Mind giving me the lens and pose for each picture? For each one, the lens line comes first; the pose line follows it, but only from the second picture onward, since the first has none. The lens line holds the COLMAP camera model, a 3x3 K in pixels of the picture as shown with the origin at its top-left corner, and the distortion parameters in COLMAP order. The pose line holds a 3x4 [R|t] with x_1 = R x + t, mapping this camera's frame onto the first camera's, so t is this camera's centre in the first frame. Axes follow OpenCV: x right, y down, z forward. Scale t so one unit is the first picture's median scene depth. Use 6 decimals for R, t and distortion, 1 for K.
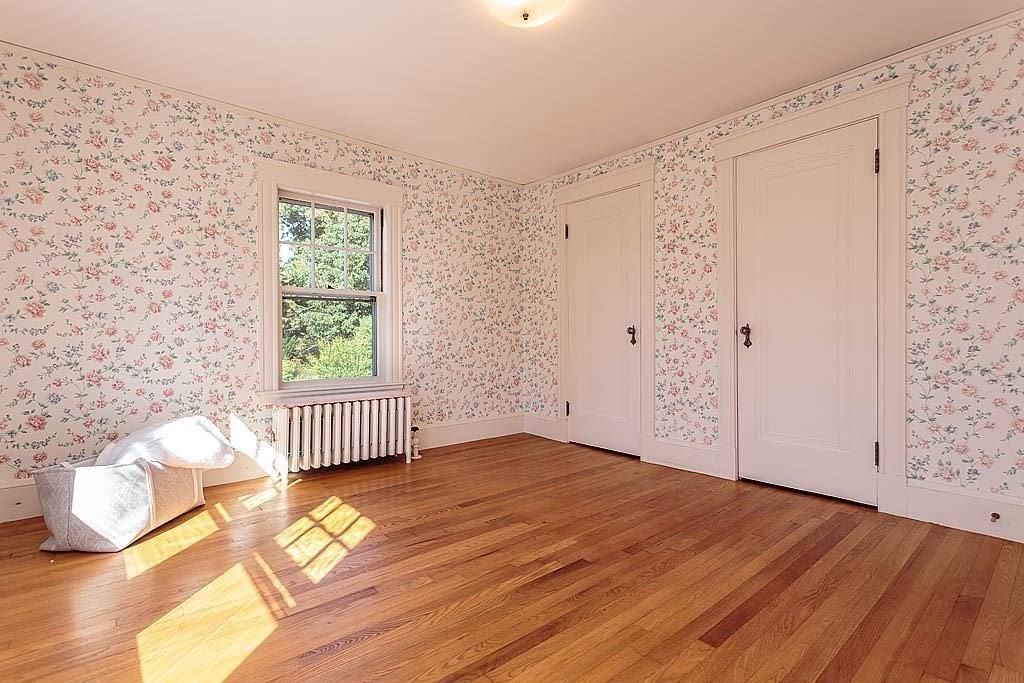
lens RADIAL K [[484.3, 0, 505.3], [0, 484.3, 341.4], [0, 0, 1]] dist [0.003471, 0.000873]
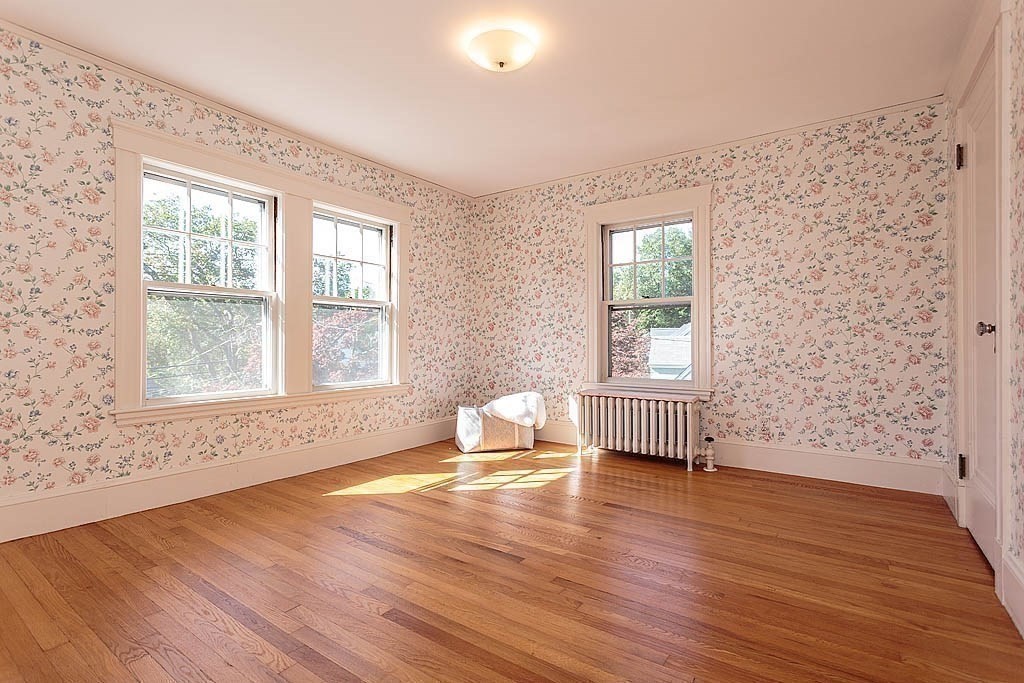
lens RADIAL K [[484.3, 0, 505.3], [0, 484.3, 341.4], [0, 0, 1]] dist [0.003471, 0.000873]
pose [[0.252522, 0.001573, -0.967590, 0.837920], [-0.007381, 0.999973, -0.000300, -0.007305], [0.967563, 0.007218, 0.252526, 0.514011]]
